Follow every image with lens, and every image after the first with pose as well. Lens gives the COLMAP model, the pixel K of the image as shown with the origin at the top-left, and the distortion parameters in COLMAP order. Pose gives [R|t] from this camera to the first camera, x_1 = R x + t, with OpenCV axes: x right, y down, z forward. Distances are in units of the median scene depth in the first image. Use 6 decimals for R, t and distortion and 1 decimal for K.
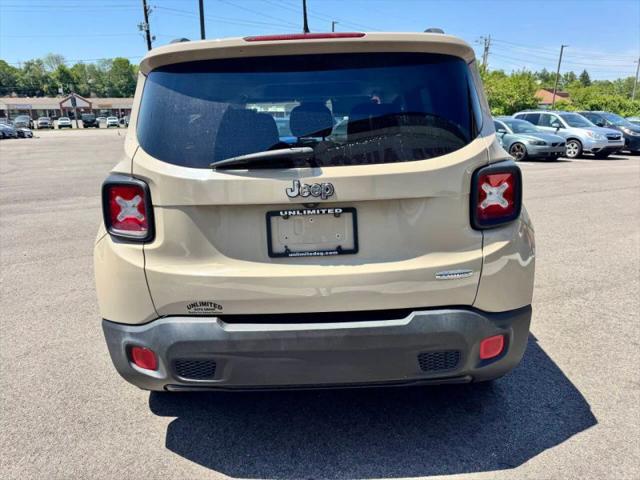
lens RADIAL K [[453.5, 0, 320.0], [0, 453.5, 240.0], [0, 0, 1]] dist [0.047220, -0.061471]
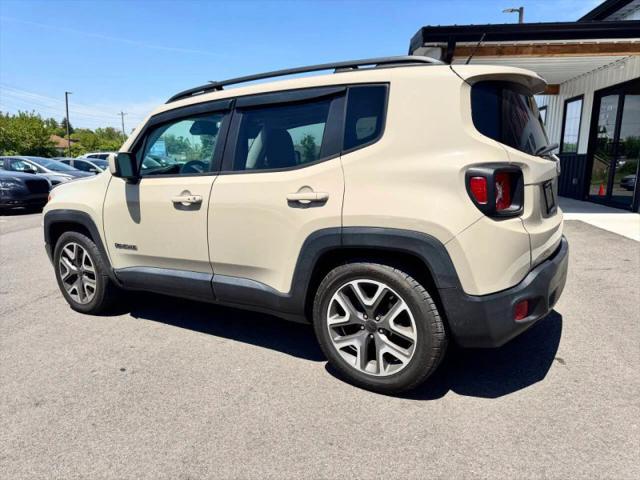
lens RADIAL K [[455.4, 0, 320.0], [0, 455.4, 240.0], [0, 0, 1]] dist [0.046052, -0.007991]
pose [[0.546478, -0.141225, 0.825480, -1.796446], [0.220252, 0.975216, 0.021032, -0.078020], [-0.807992, 0.170320, 0.564039, 0.753694]]
